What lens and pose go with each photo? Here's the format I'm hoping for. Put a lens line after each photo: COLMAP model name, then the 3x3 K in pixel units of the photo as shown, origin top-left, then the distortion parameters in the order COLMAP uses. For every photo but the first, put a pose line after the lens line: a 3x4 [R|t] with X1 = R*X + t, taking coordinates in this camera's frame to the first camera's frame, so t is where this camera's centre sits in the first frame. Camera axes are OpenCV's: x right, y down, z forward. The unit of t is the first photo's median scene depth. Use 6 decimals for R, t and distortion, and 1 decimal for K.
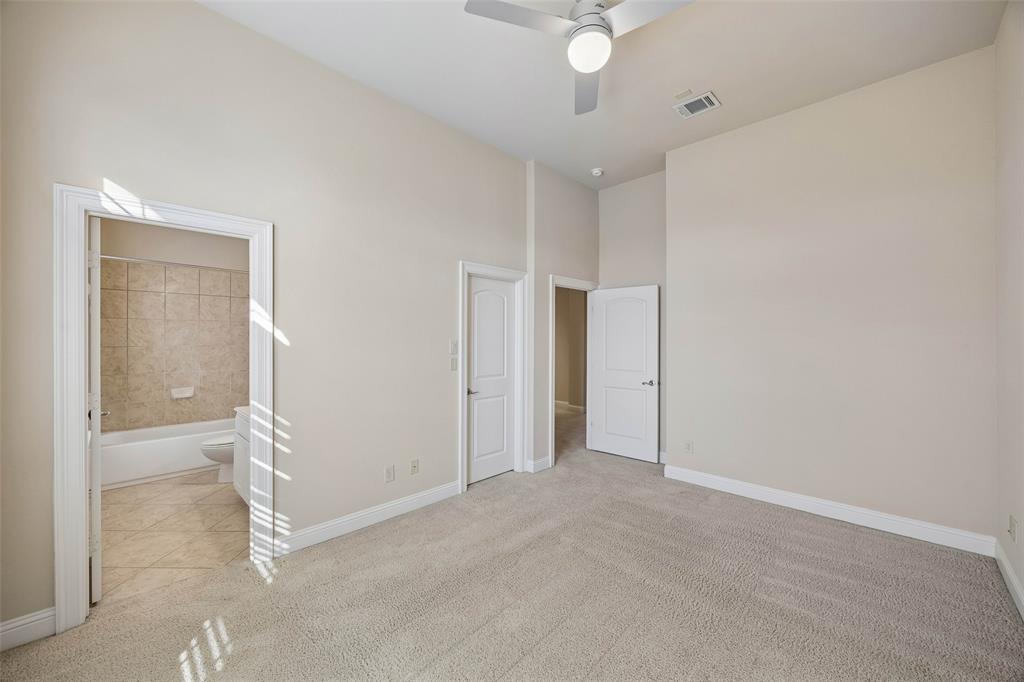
lens RADIAL K [[406.5, 0, 513.9], [0, 406.5, 339.9], [0, 0, 1]] dist [0.005319, 0.000240]
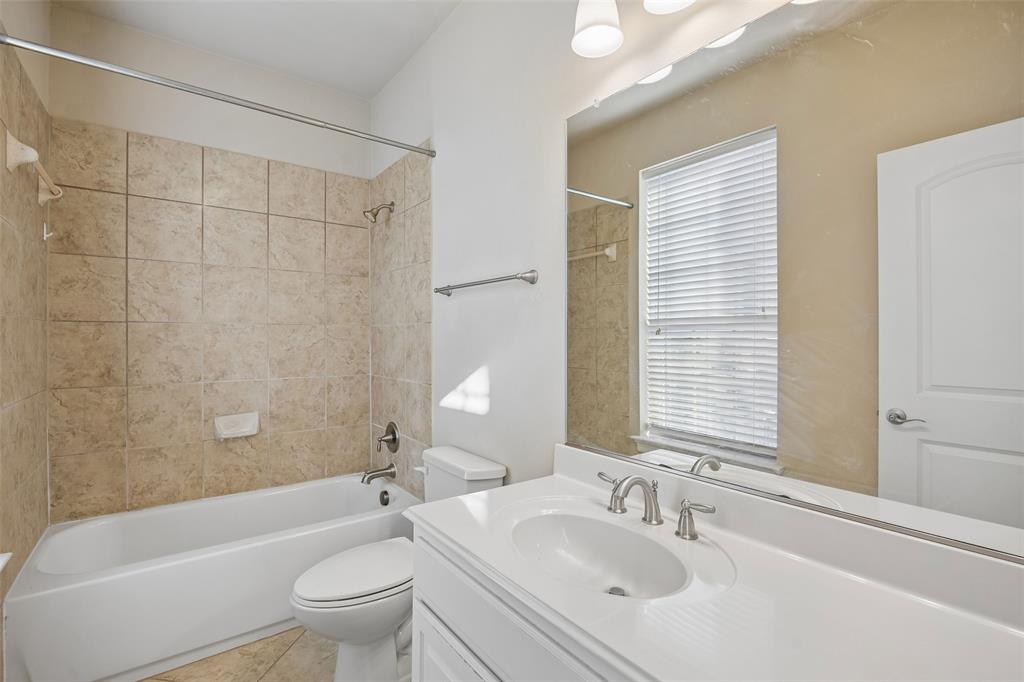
lens RADIAL K [[483.1, 0, 511.2], [0, 483.1, 341.7], [0, 0, 1]] dist [-0.012445, 0.001499]
pose [[0.989582, 0.001373, -0.143966, -0.438123], [-0.000253, 0.999970, 0.007802, 0.031772], [0.143972, -0.007684, 0.989552, 0.520250]]
